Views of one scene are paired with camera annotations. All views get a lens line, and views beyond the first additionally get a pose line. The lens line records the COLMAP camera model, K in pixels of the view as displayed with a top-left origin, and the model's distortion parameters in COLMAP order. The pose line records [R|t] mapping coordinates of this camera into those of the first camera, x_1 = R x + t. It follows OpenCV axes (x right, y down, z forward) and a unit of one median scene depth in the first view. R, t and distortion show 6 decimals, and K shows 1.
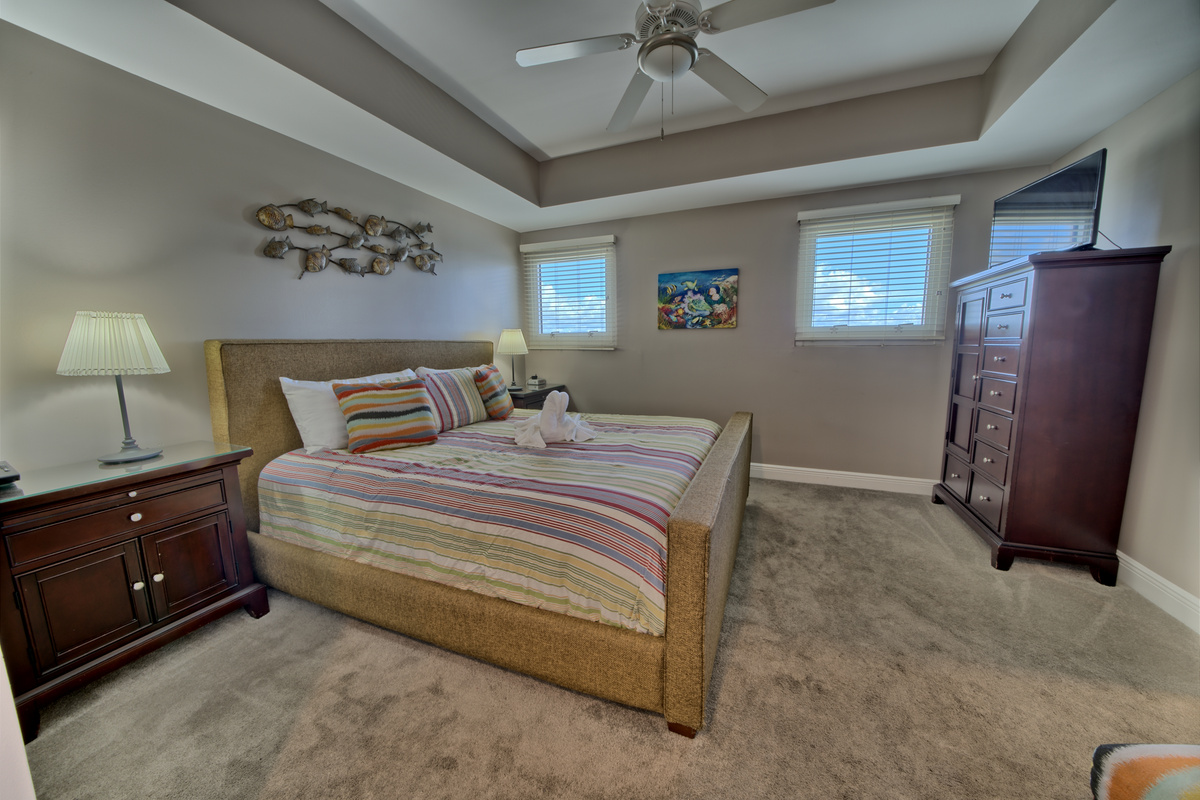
lens RADIAL K [[415.9, 0, 600.4], [0, 415.9, 399.7], [0, 0, 1]] dist [-0.015054, 0.000335]
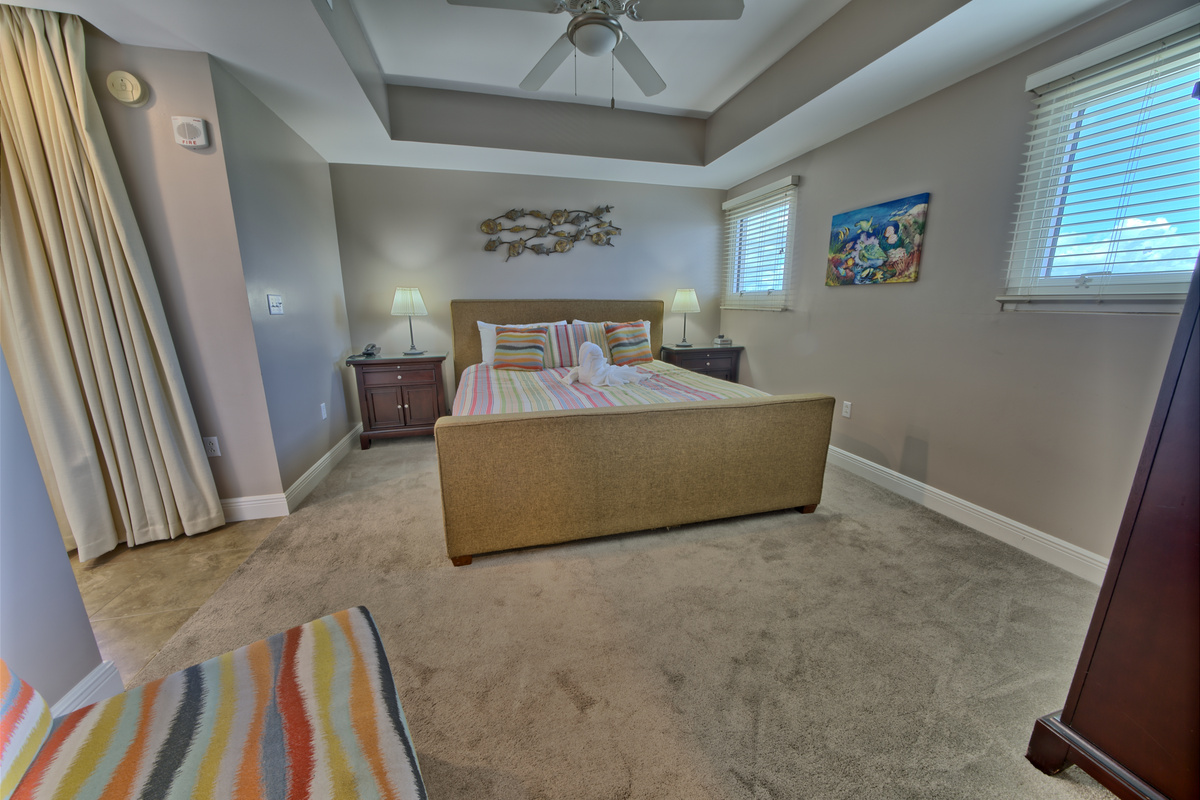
lens RADIAL K [[415.9, 0, 599.0], [0, 415.9, 397.3], [0, 0, 1]] dist [-0.015054, 0.000335]
pose [[0.619556, 0.180984, -0.763803, 0.612181], [-0.108375, 0.983460, 0.145124, -0.029403], [0.777435, -0.007135, 0.628923, 0.171778]]
